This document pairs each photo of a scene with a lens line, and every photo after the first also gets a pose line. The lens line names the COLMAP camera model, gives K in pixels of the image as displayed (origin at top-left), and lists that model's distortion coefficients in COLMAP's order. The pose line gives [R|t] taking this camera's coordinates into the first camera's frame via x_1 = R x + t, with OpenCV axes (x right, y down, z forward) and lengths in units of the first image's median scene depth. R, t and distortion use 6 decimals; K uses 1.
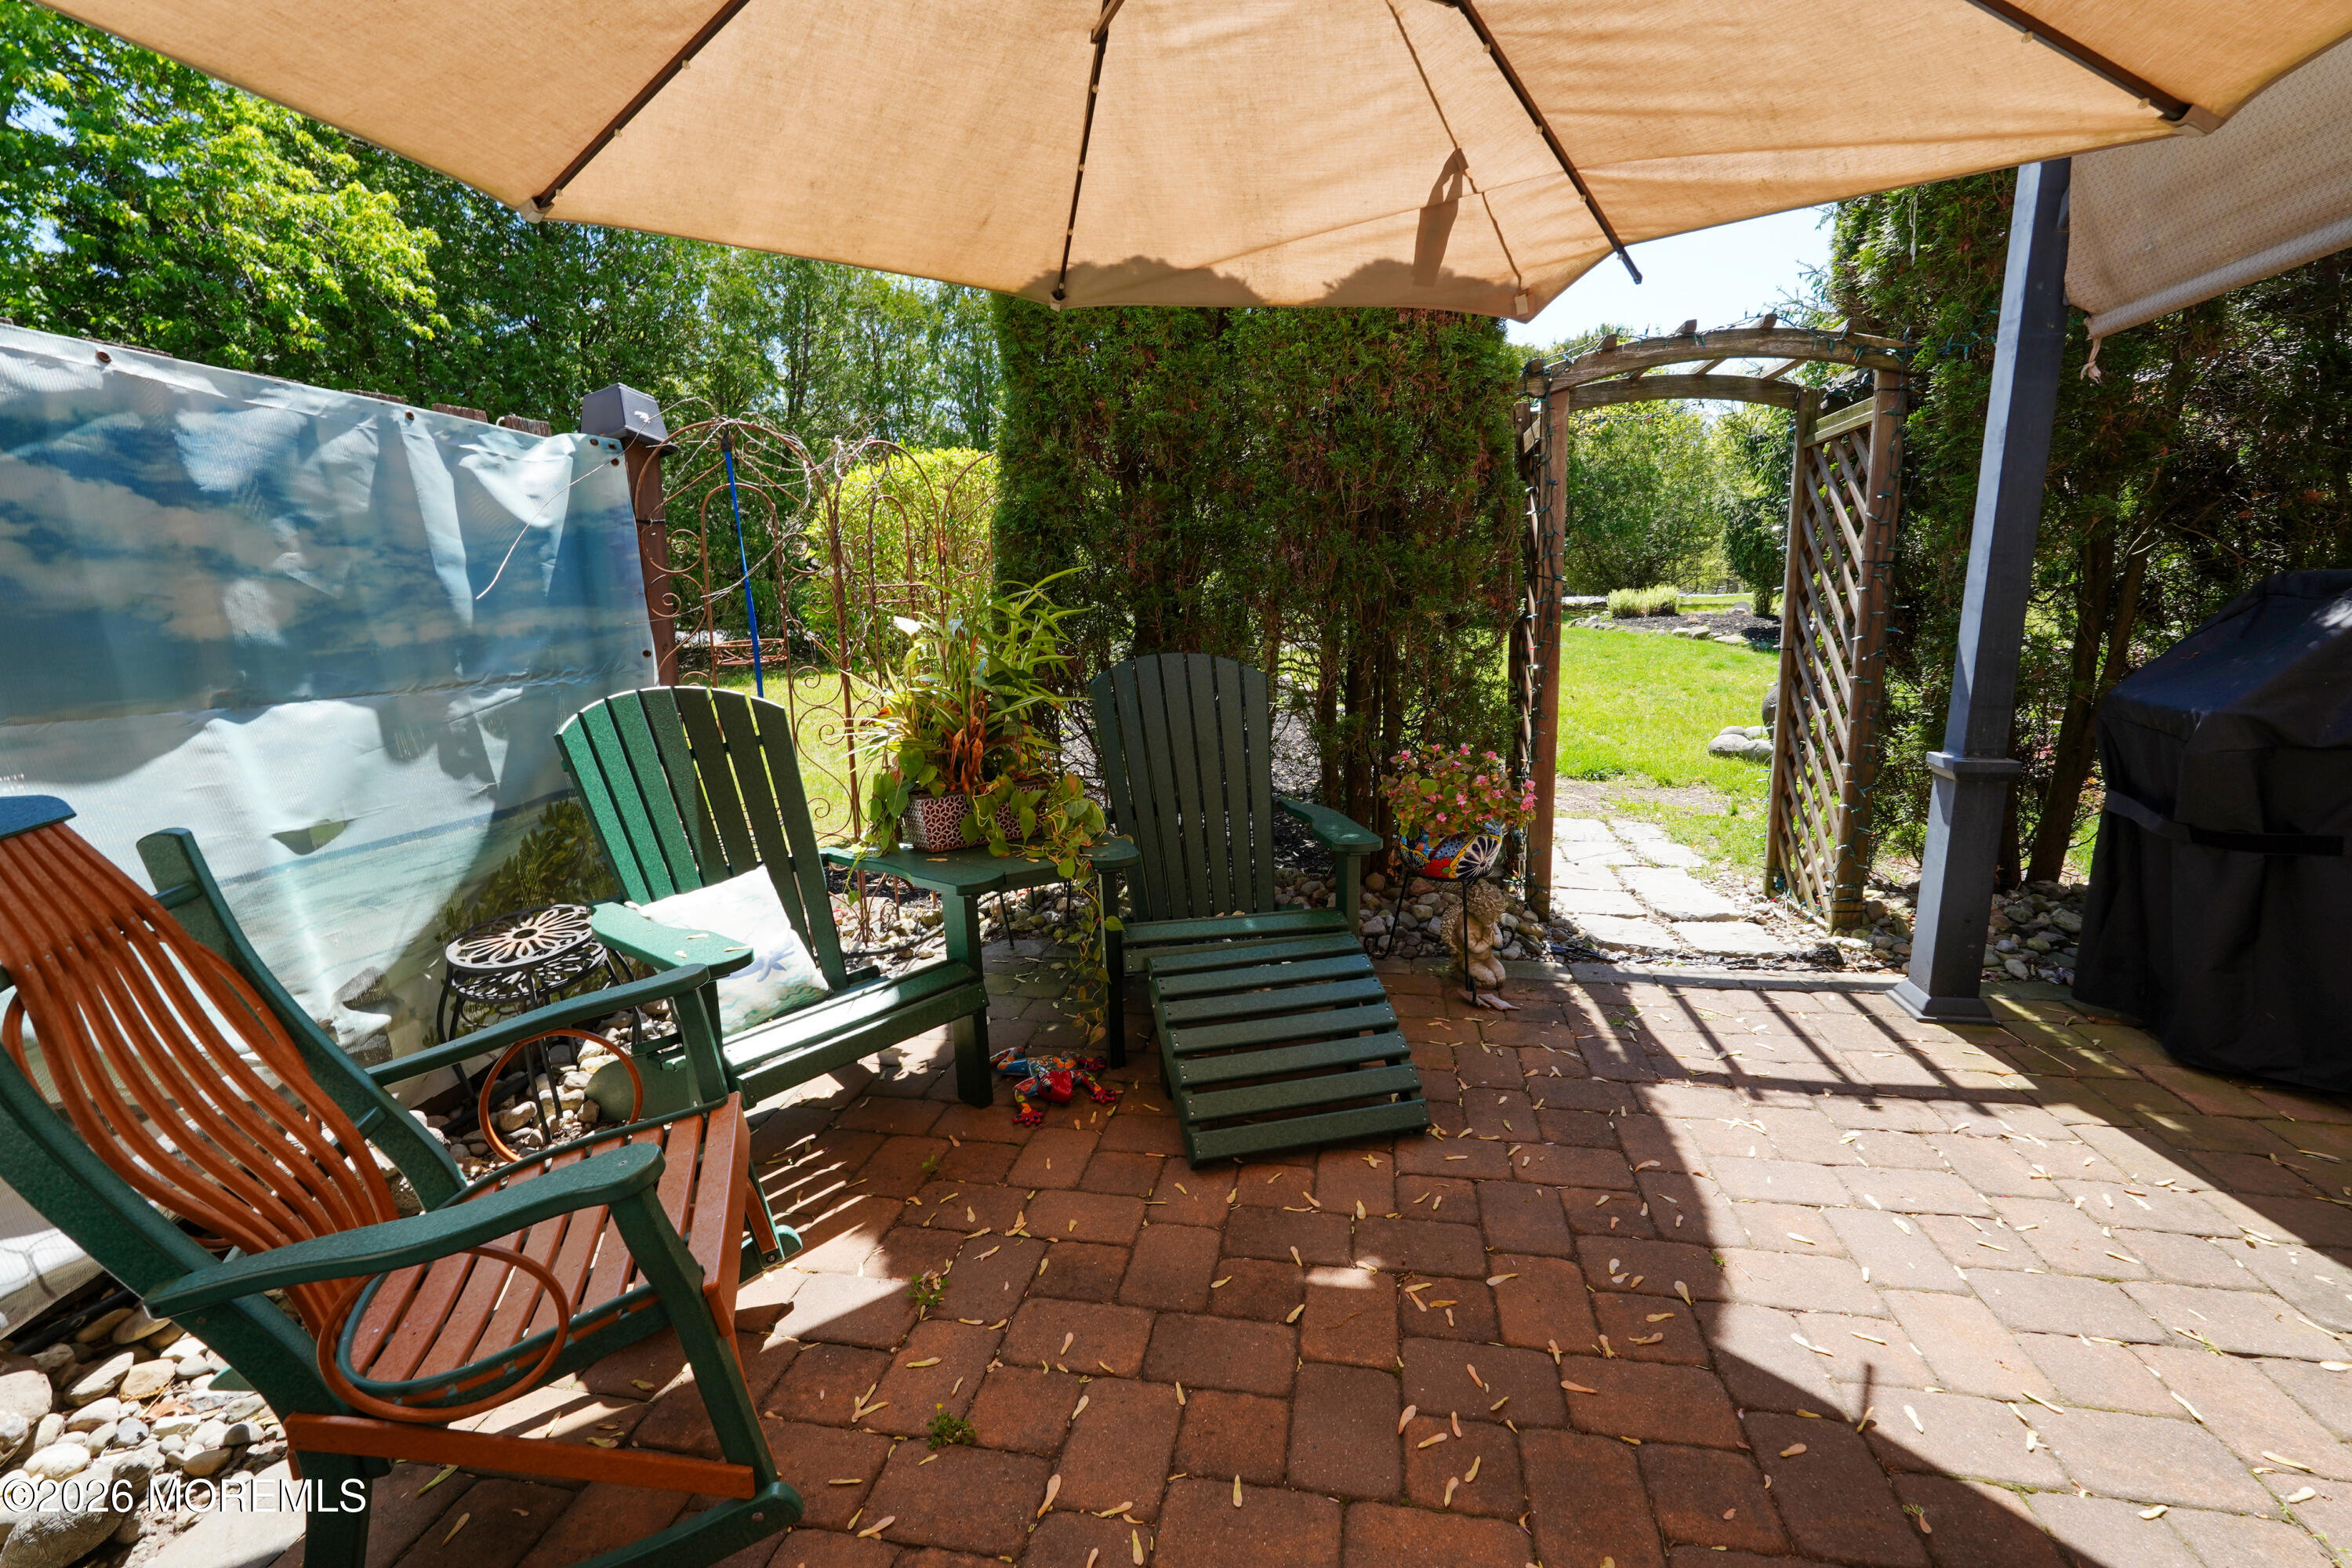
lens RADIAL K [[1052.1, 0, 1181.4], [0, 1052.1, 786.5], [0, 0, 1]] dist [-0.020726, 0.012082]
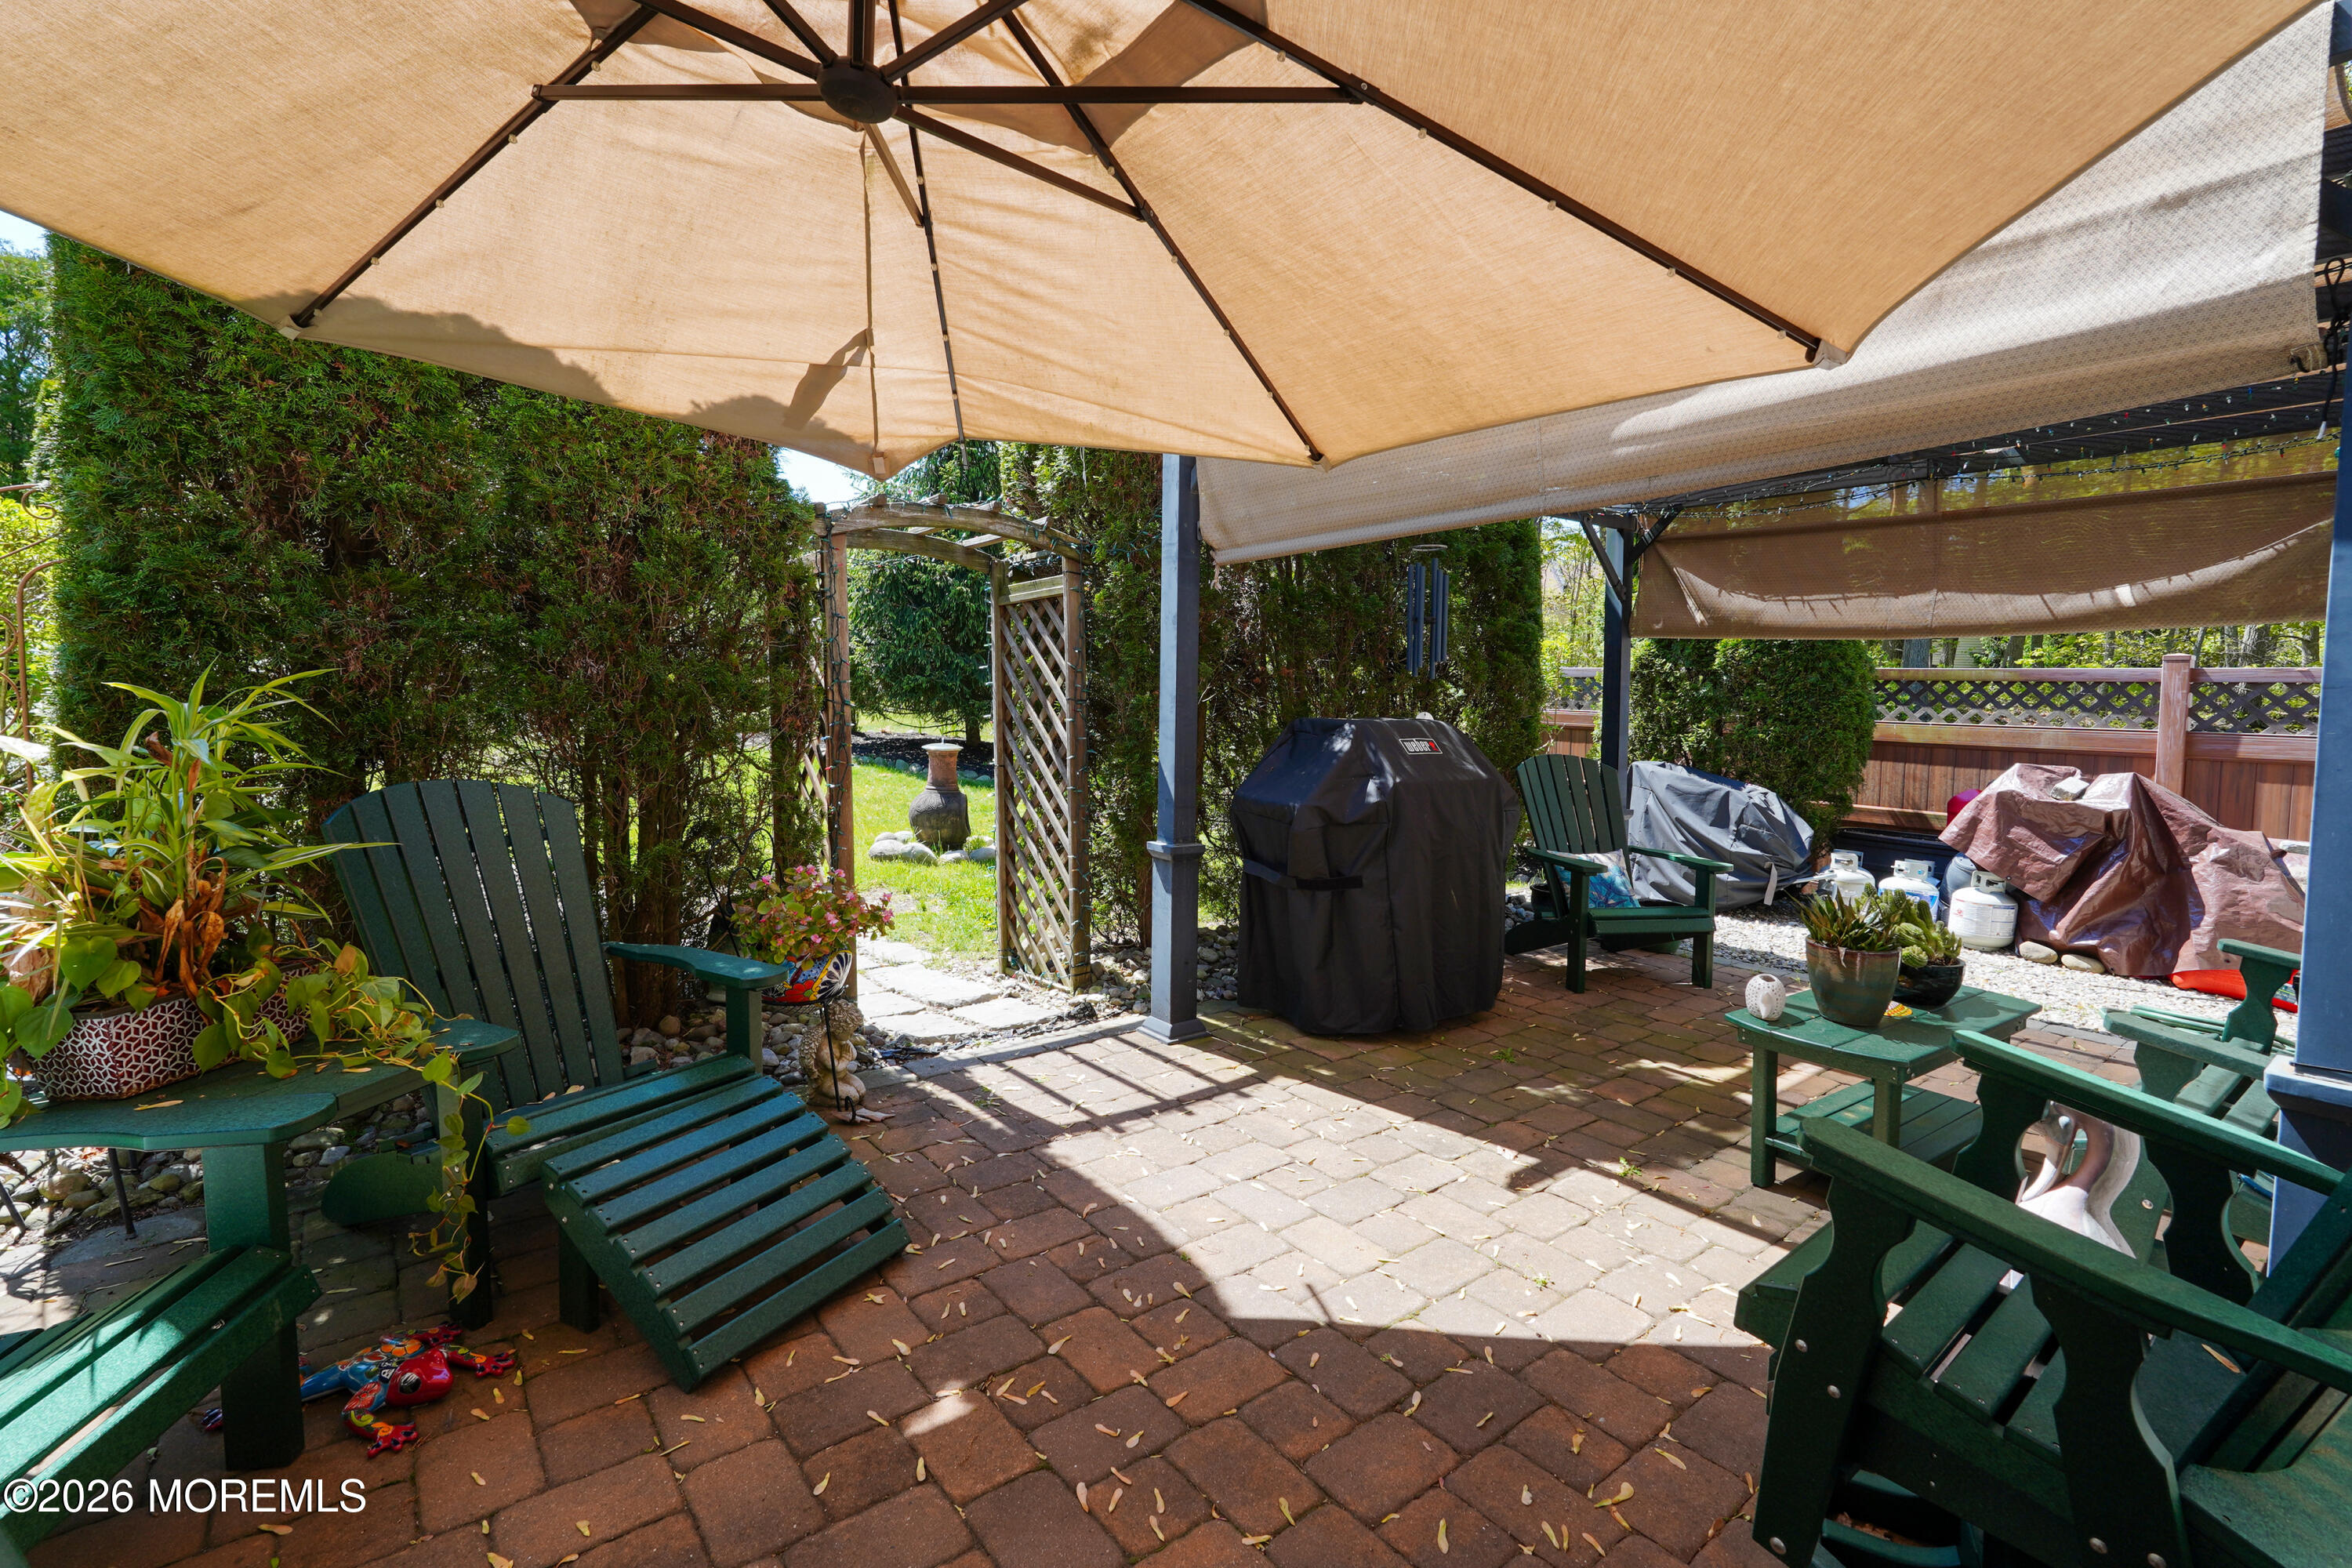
lens RADIAL K [[1045.0, 0, 1185.0], [0, 1045.0, 749.9], [0, 0, 1]] dist [-0.001713, 0.000369]
pose [[0.658353, 0.001717, 0.752707, -0.256613], [0.104577, 0.990090, -0.093726, -0.017976], [-0.745409, 0.140421, 0.651649, 0.062085]]
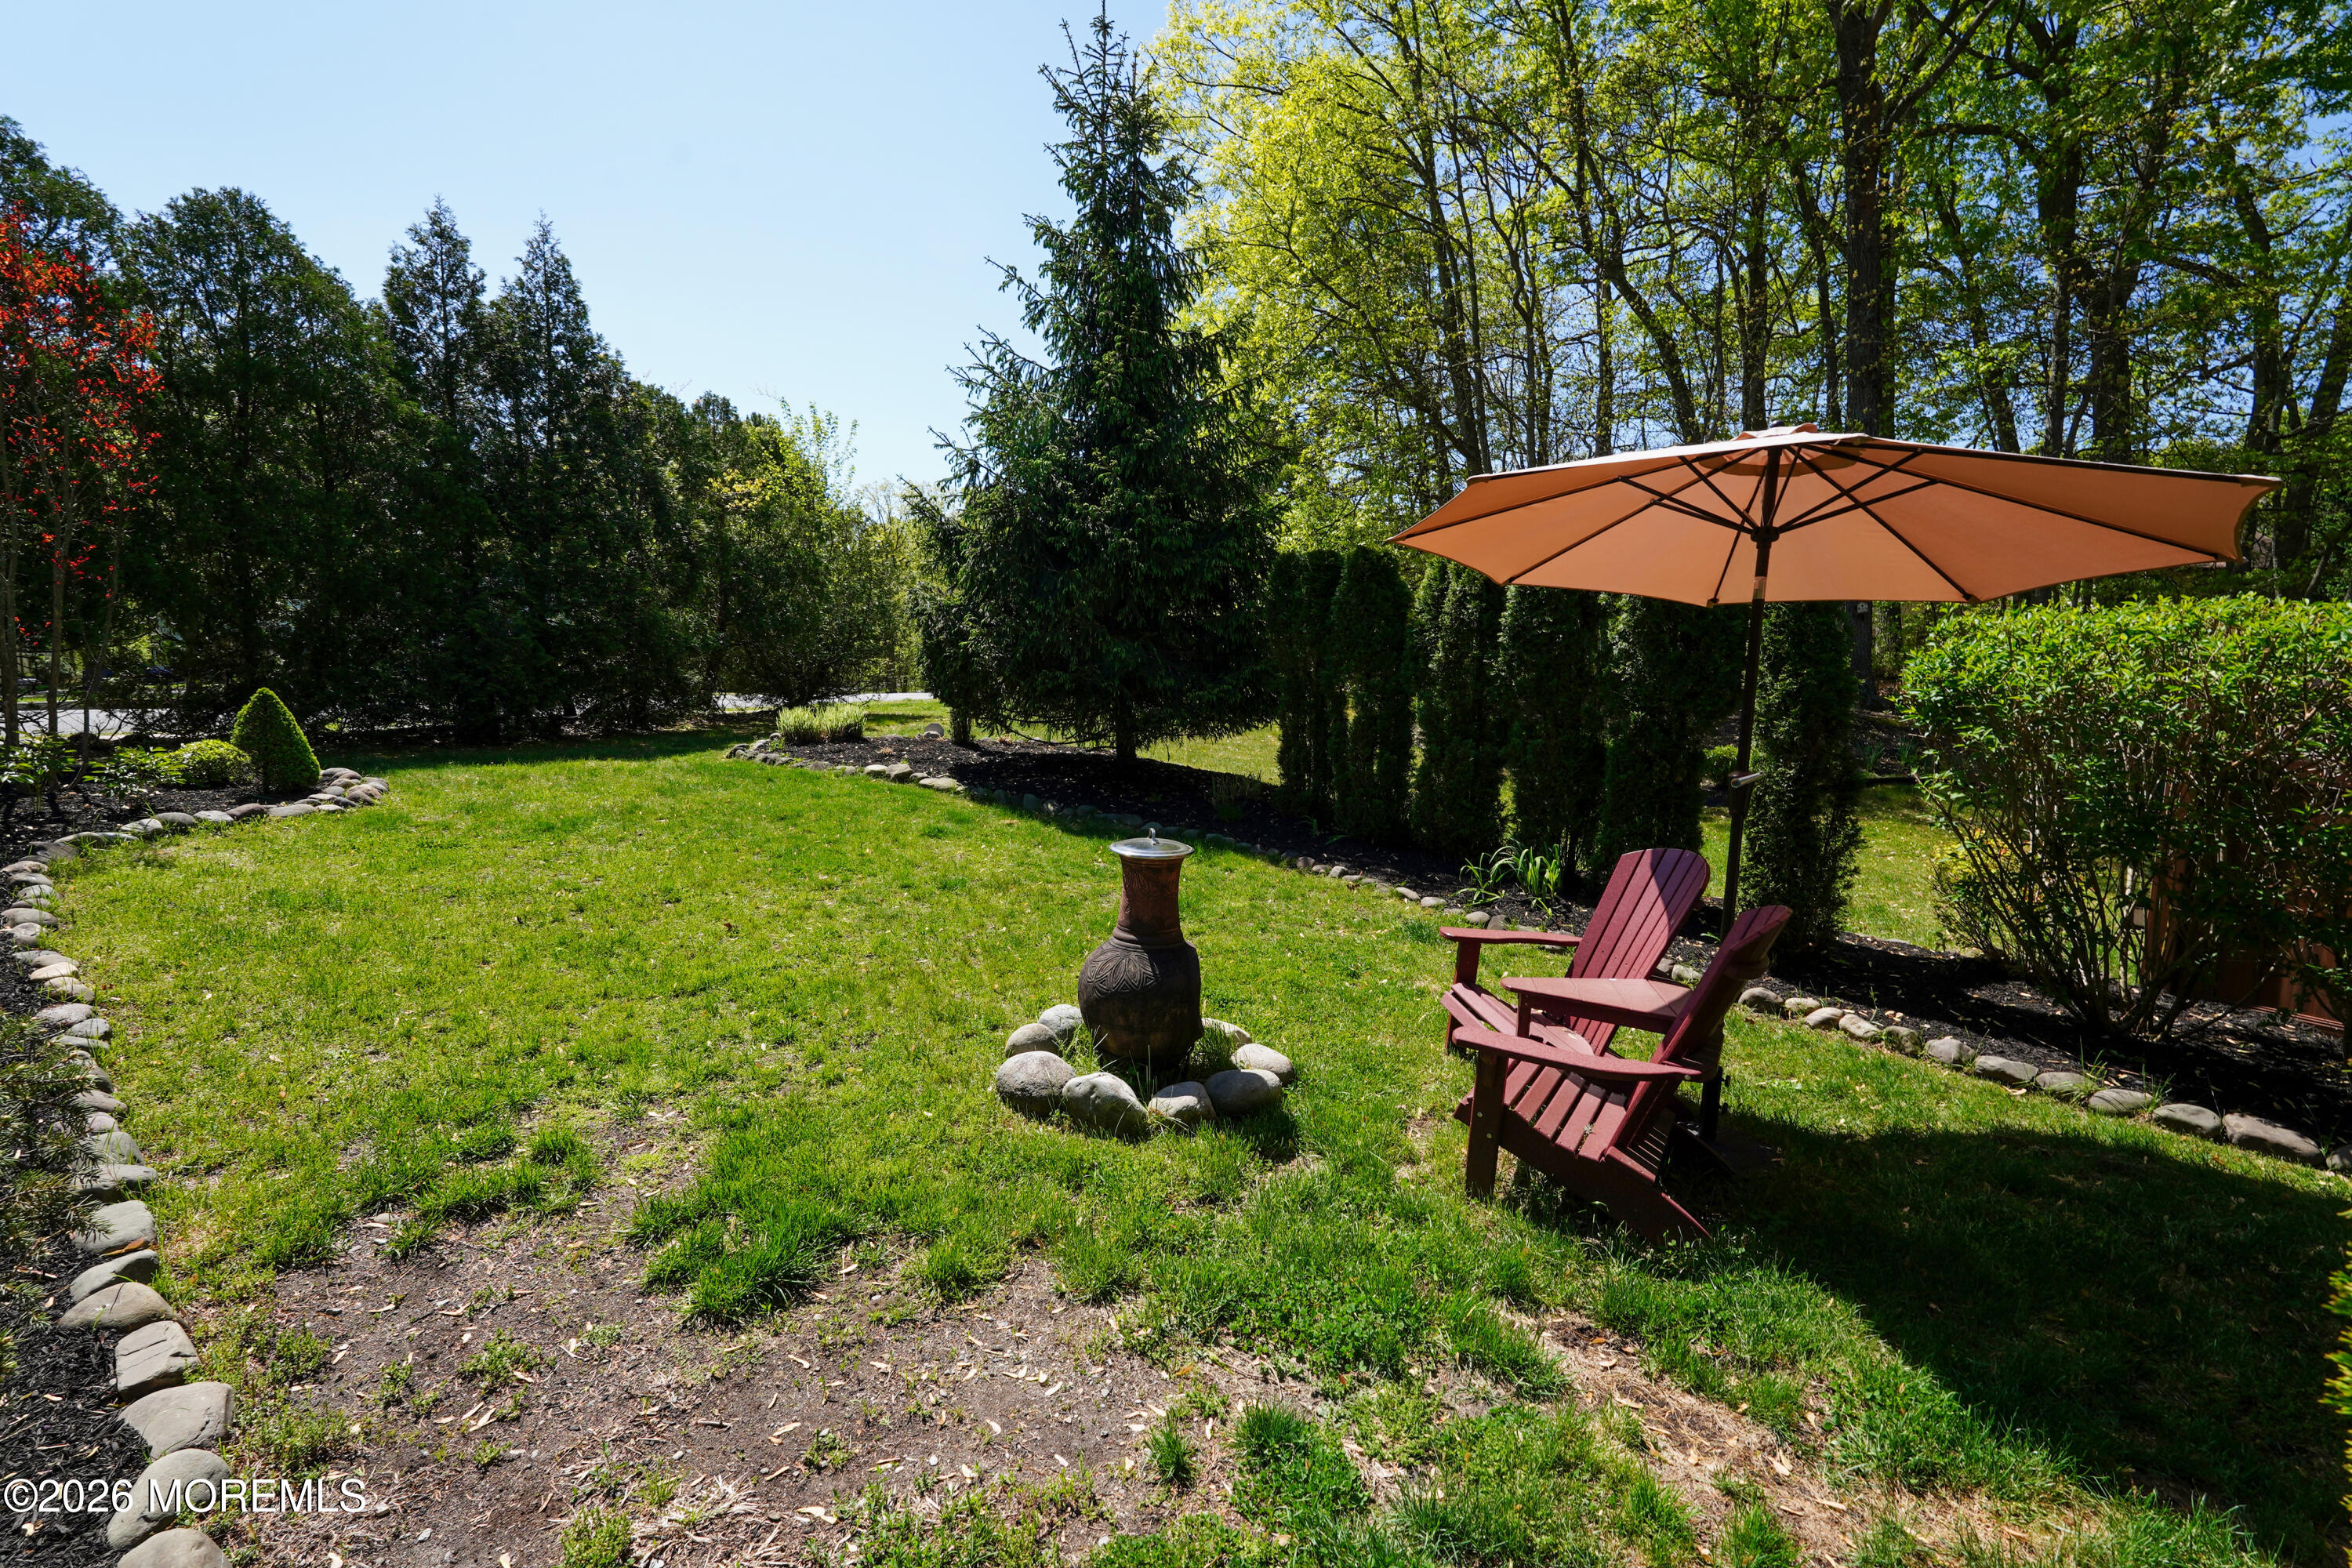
lens RADIAL K [[1052.1, 0, 1181.4], [0, 1052.1, 786.5], [0, 0, 1]] dist [-0.020726, 0.012082]
pose [[0.732173, -0.028356, 0.680528, 0.579304], [0.085392, 0.995071, -0.050410, -0.373826], [-0.675744, 0.095020, 0.730986, 1.410564]]
